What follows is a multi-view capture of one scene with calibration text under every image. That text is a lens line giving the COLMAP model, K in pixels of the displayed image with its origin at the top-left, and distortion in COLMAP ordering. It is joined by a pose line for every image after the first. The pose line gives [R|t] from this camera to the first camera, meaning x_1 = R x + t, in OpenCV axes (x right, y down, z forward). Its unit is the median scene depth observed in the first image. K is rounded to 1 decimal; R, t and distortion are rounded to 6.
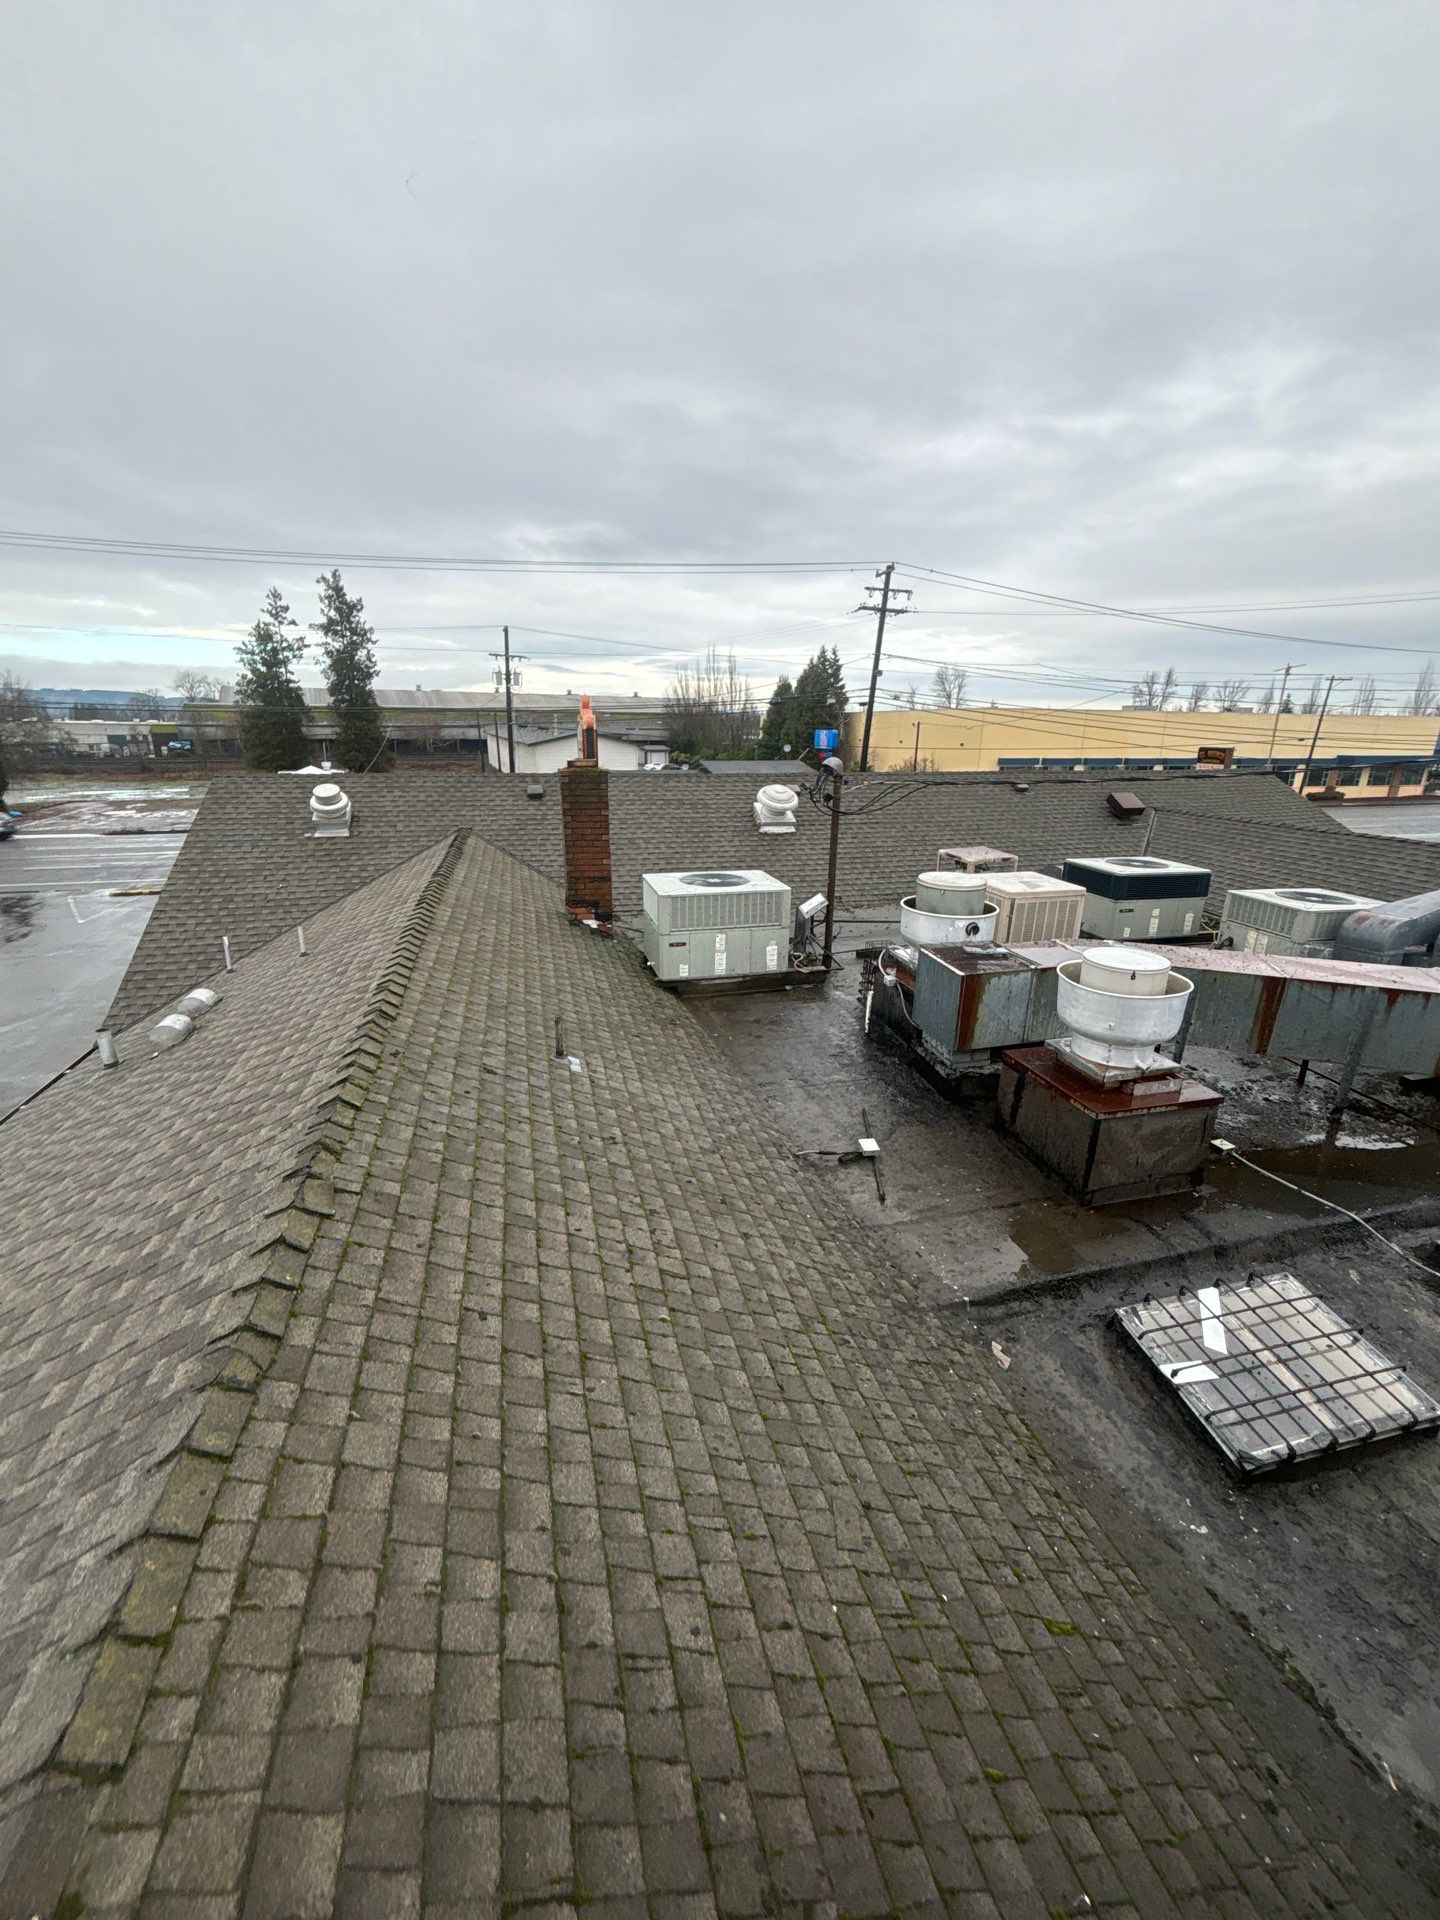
lens RADIAL K [[778.4, 0, 717.6], [0, 778.4, 957.1], [0, 0, 1]] dist [-0.003040, 0.001606]
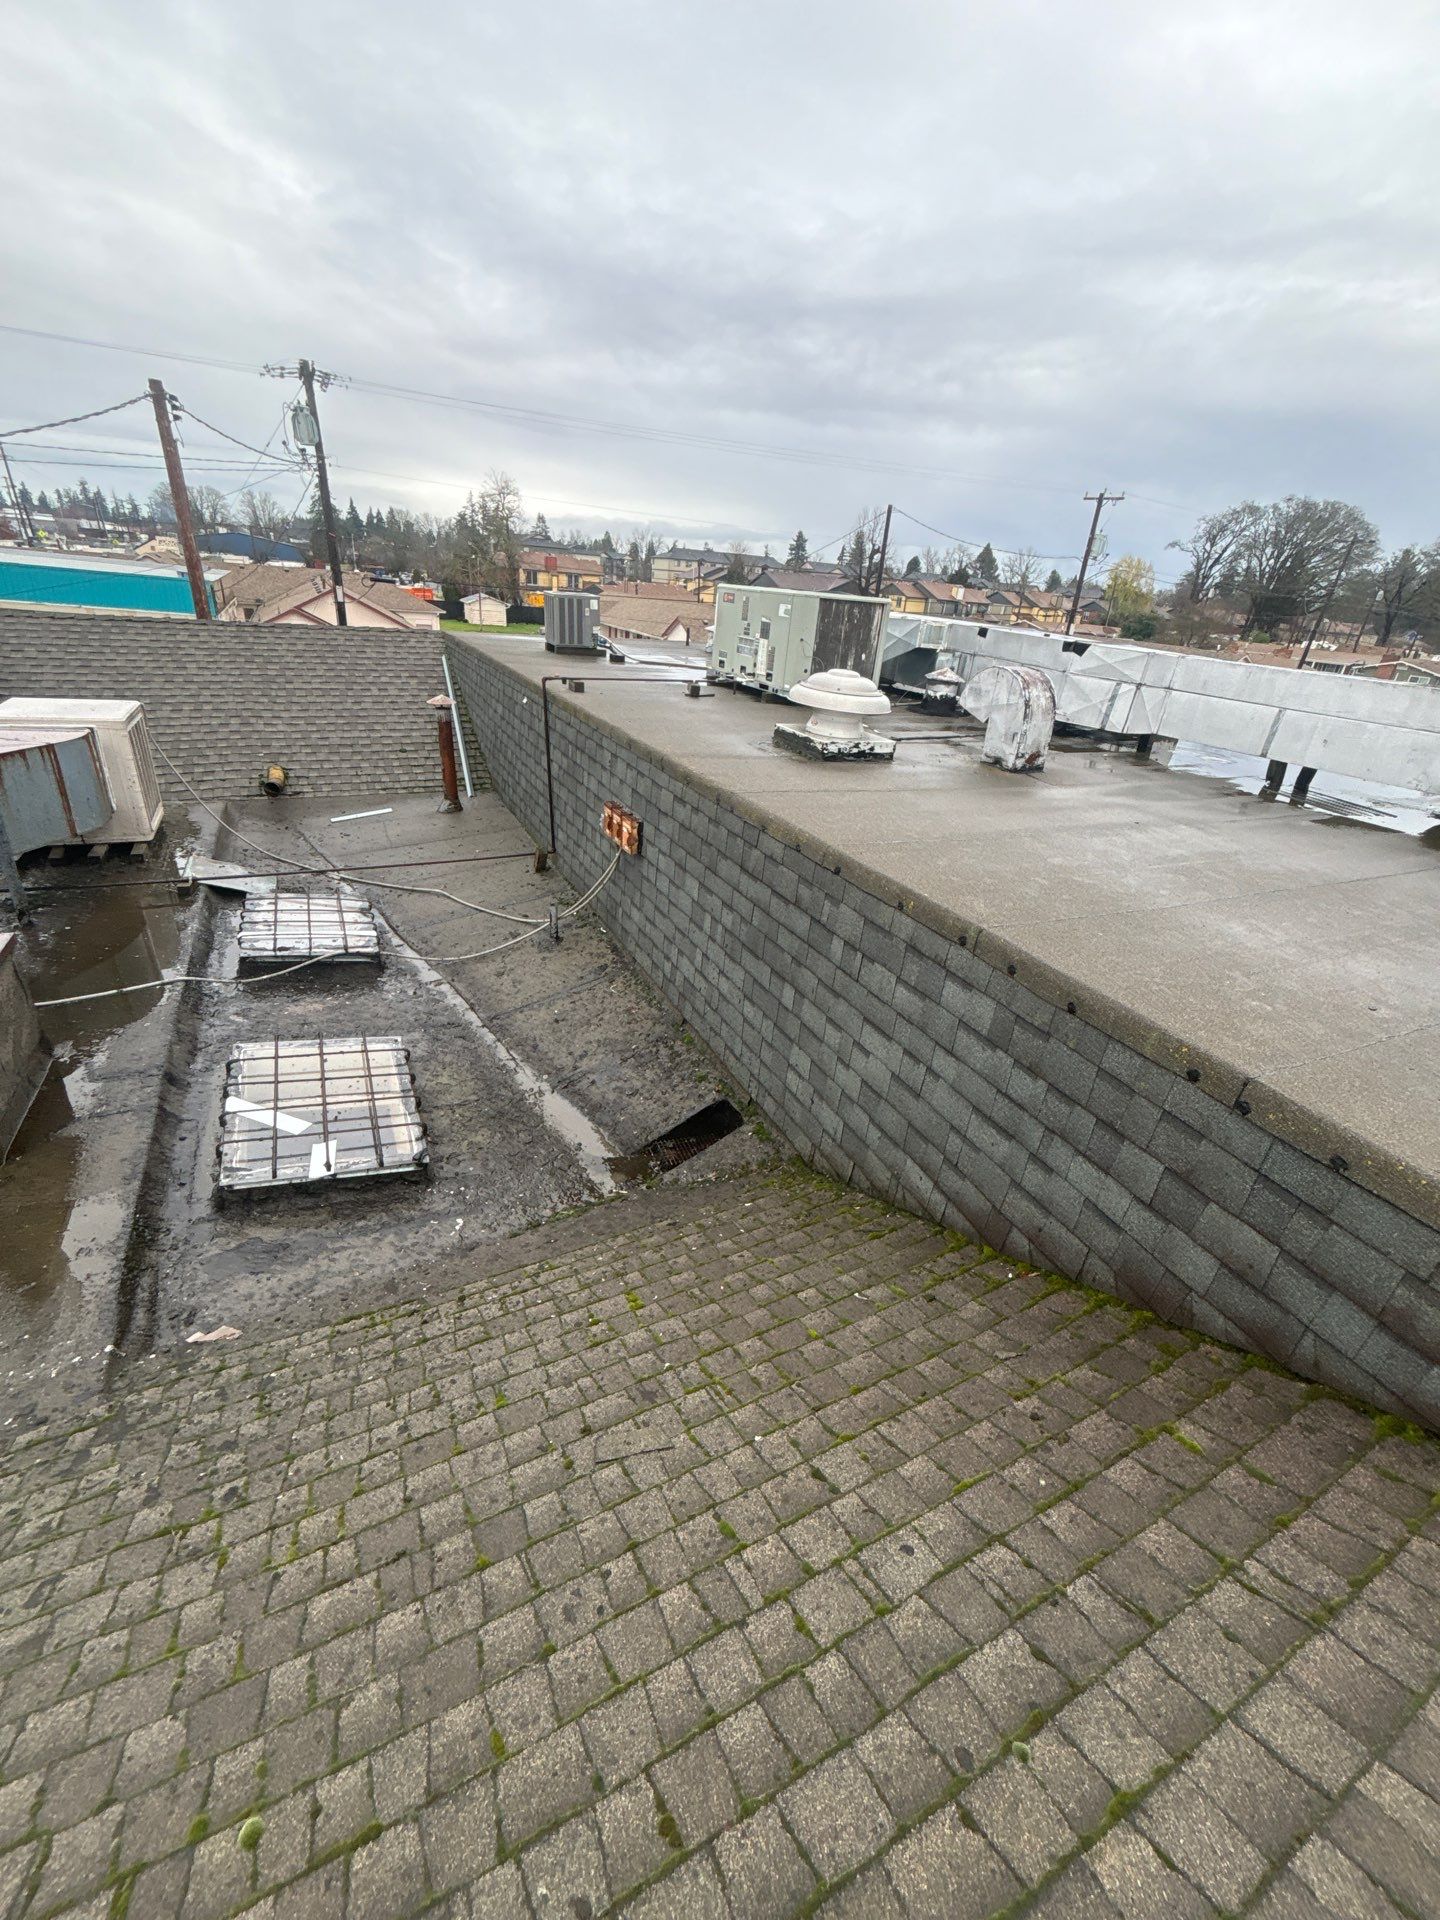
lens RADIAL K [[778.4, 0, 718.5], [0, 778.4, 962.3], [0, 0, 1]] dist [-0.003040, 0.001606]
pose [[-0.211893, -0.452894, 0.866019, -0.117691], [0.205287, 0.845744, 0.492519, -0.019242], [-0.955489, 0.282144, -0.086234, 0.317532]]
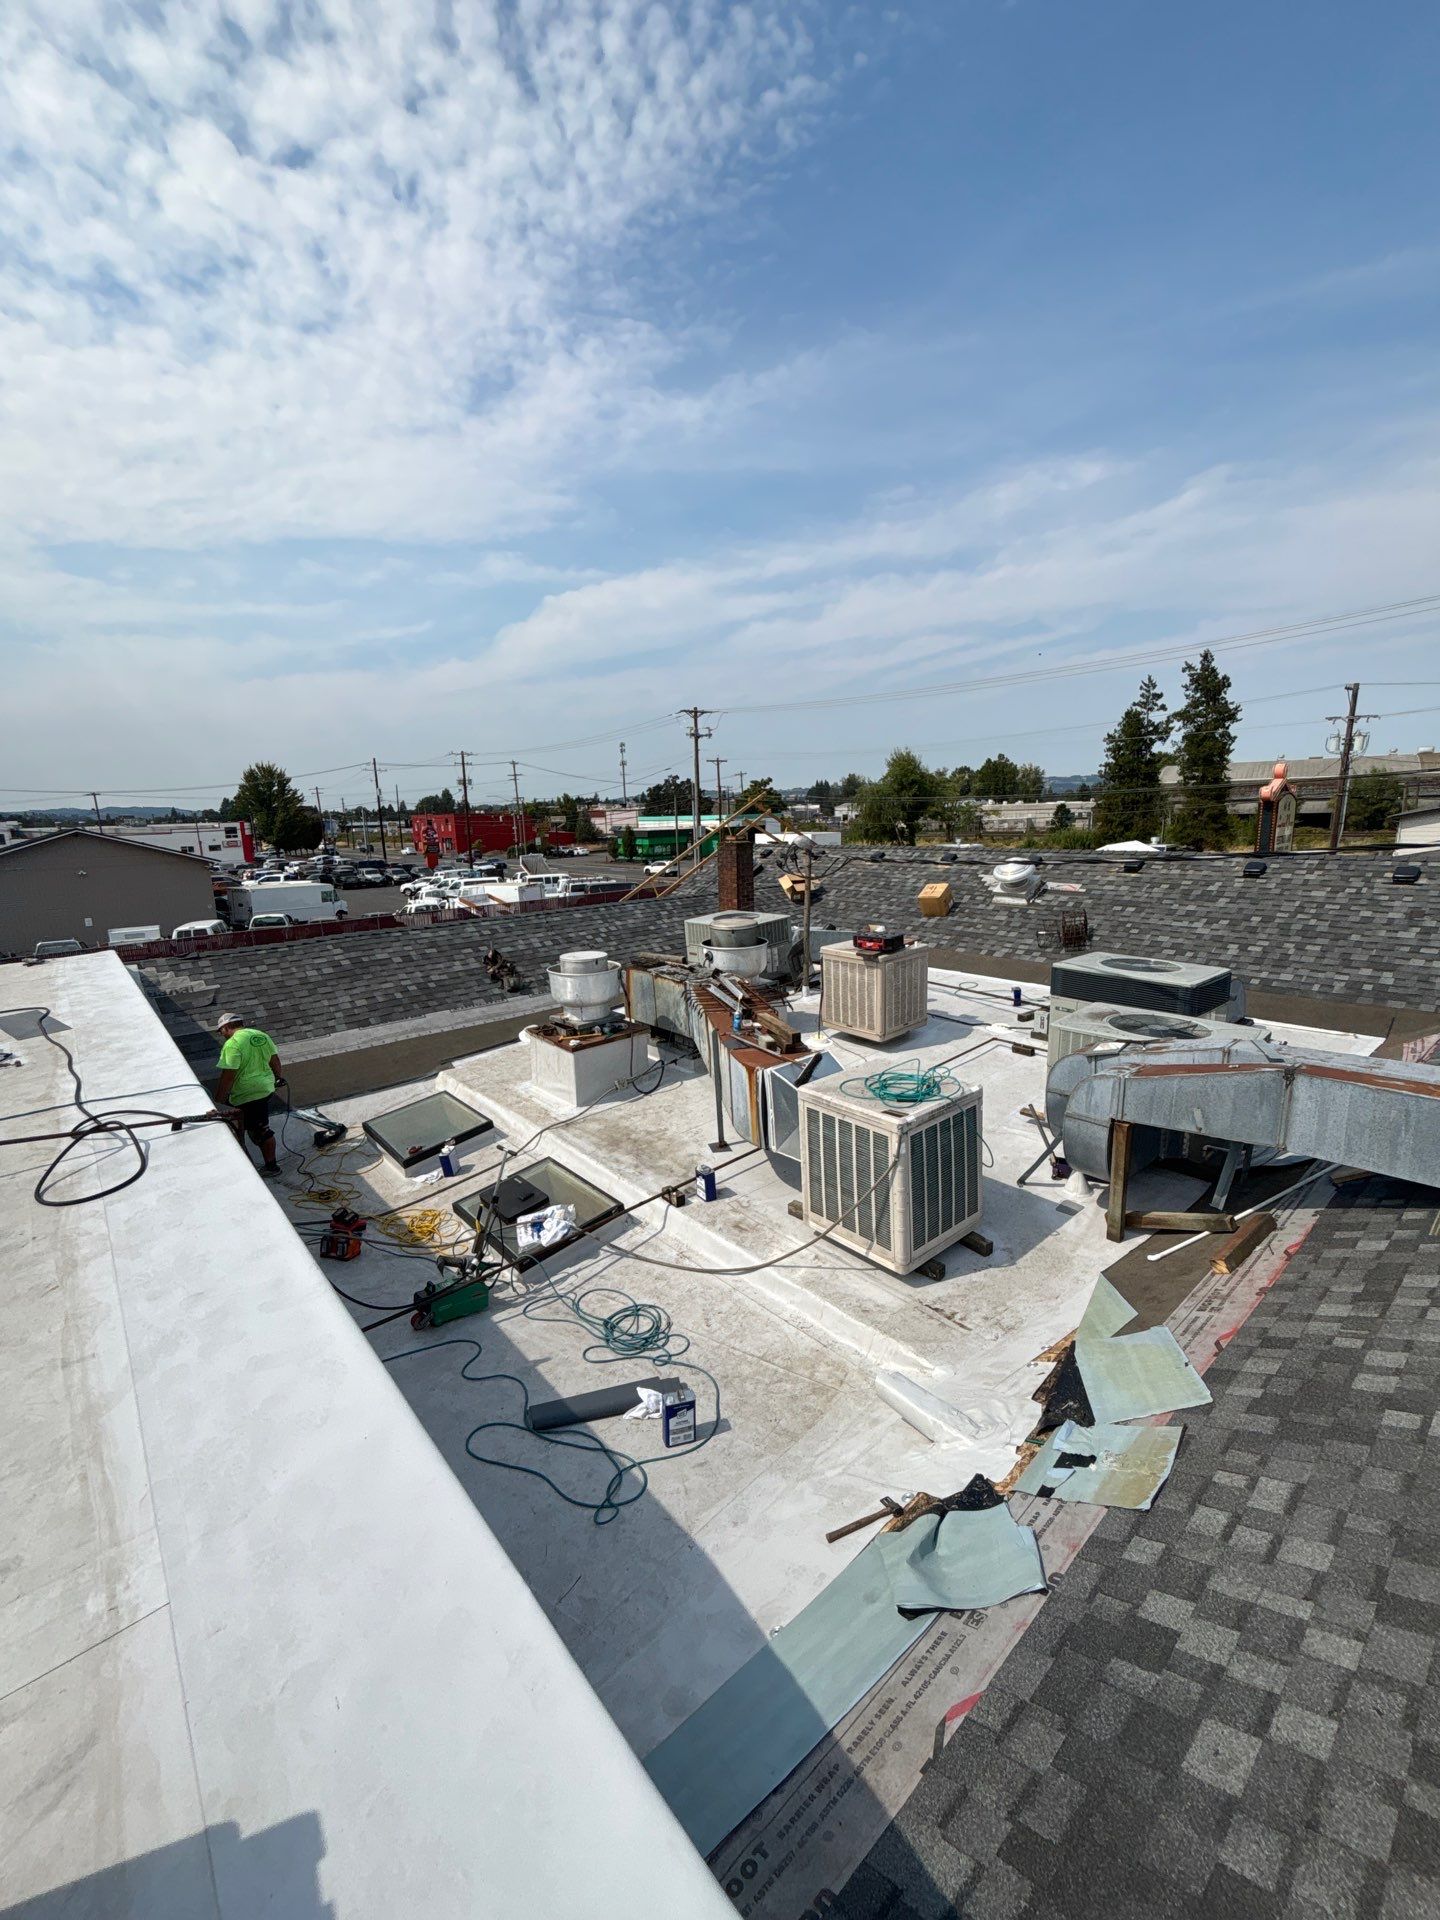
lens RADIAL K [[778.4, 0, 718.2], [0, 778.4, 955.8], [0, 0, 1]] dist [-0.003040, 0.001606]
pose [[0.448171, 0.143779, -0.882309, 1.394058], [-0.225351, 0.973277, 0.044135, -0.084438], [0.865078, 0.179049, 0.468596, 0.309746]]
